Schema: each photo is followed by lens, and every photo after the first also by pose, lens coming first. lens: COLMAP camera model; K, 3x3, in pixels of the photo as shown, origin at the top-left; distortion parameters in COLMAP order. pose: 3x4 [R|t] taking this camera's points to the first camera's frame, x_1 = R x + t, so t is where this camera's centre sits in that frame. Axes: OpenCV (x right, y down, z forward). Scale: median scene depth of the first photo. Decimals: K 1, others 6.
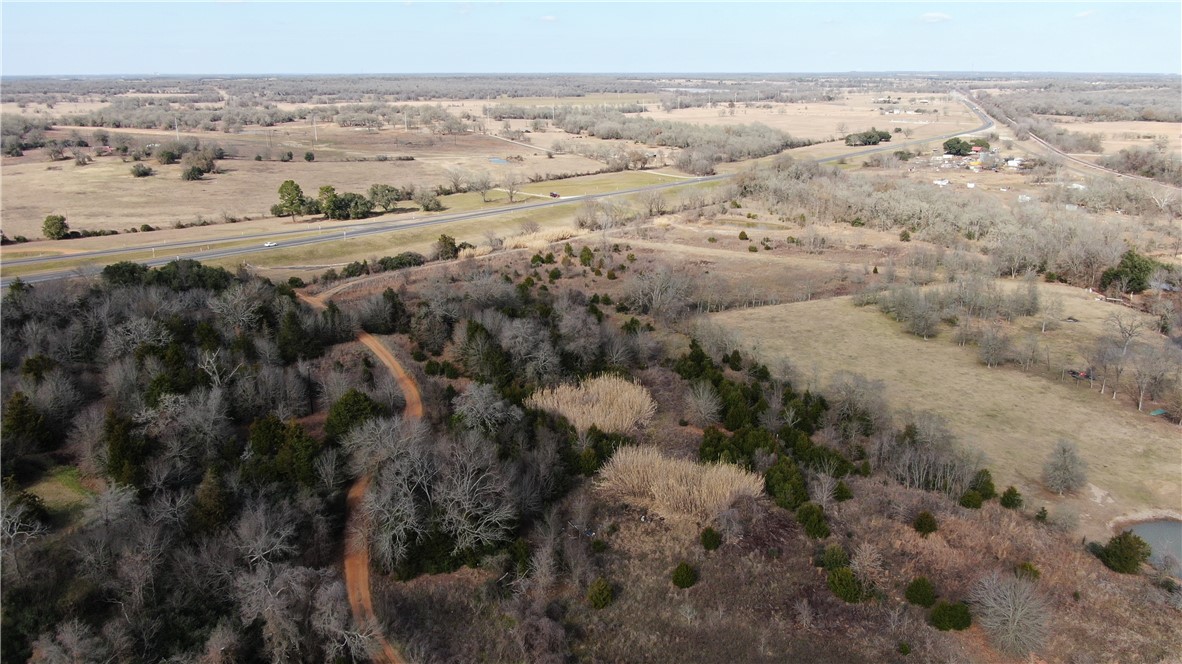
lens RADIAL K [[847.6, 0, 591.0], [0, 847.6, 332.0], [0, 0, 1]] dist [-0.022092, 0.008172]
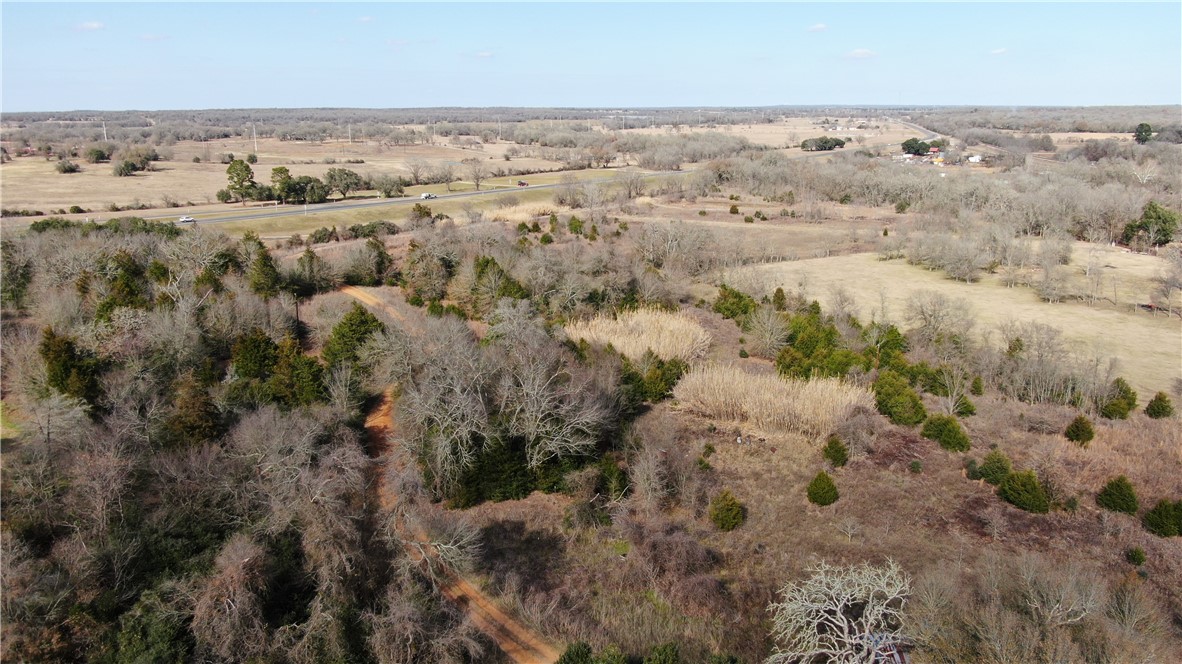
lens RADIAL K [[847.6, 0, 591.0], [0, 847.6, 332.0], [0, 0, 1]] dist [-0.022092, 0.008172]
pose [[0.997124, -0.023291, 0.072123, -0.055368], [0.026146, 0.998901, -0.038900, 0.059820], [-0.071138, 0.040674, 0.996637, 0.083835]]
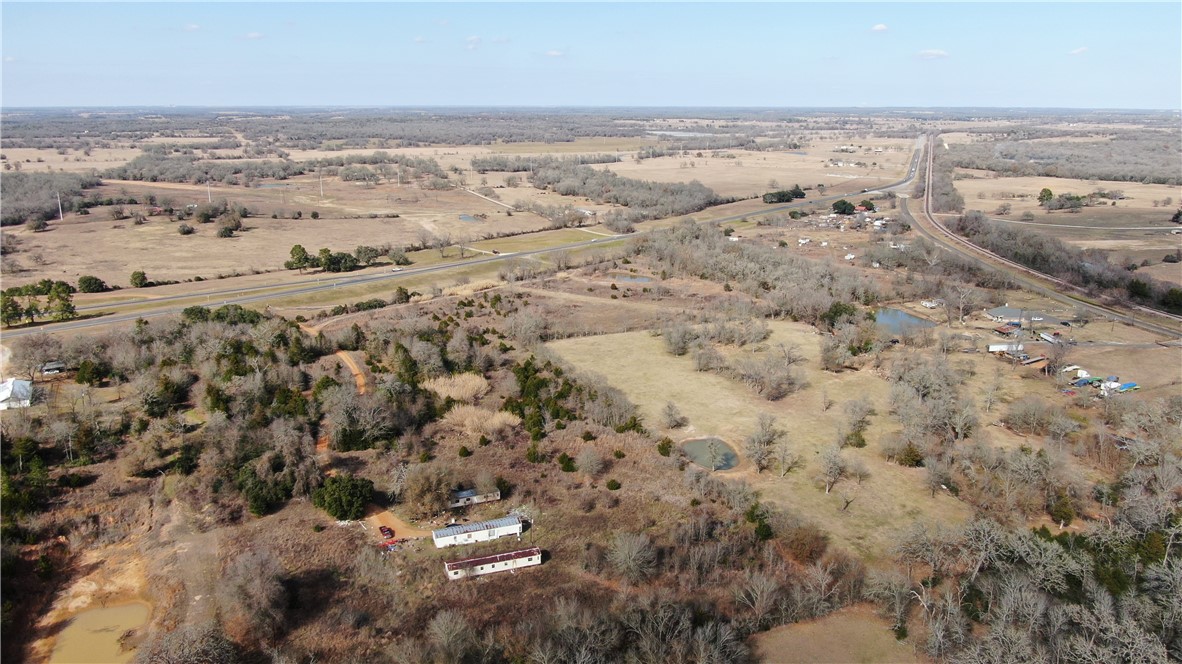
lens RADIAL K [[847.6, 0, 591.0], [0, 847.6, 332.0], [0, 0, 1]] dist [-0.022092, 0.008172]
pose [[0.999940, 0.006509, -0.008764, 0.168996], [-0.006813, 0.999360, -0.035122, 0.014465], [0.008530, 0.035179, 0.999345, -0.466288]]
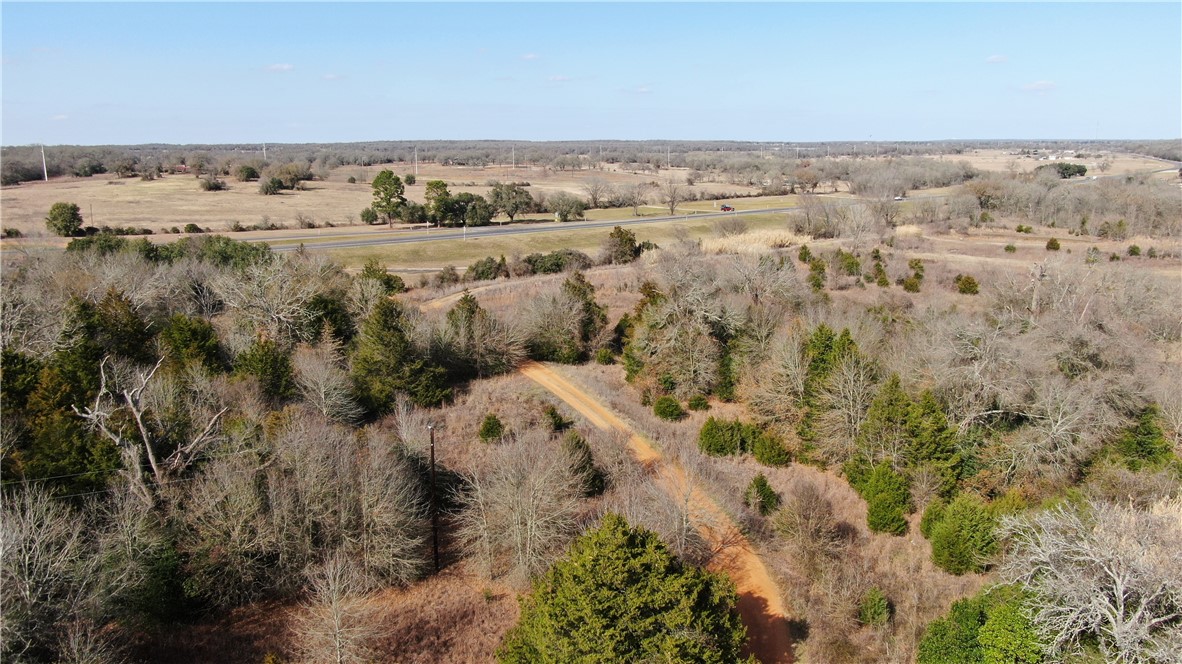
lens RADIAL K [[847.6, 0, 591.0], [0, 847.6, 332.0], [0, 0, 1]] dist [-0.022092, 0.008172]
pose [[0.994987, 0.016213, -0.098679, -0.123758], [-0.024037, 0.996615, -0.078622, 0.015157], [0.097070, 0.080599, 0.992009, 0.348937]]
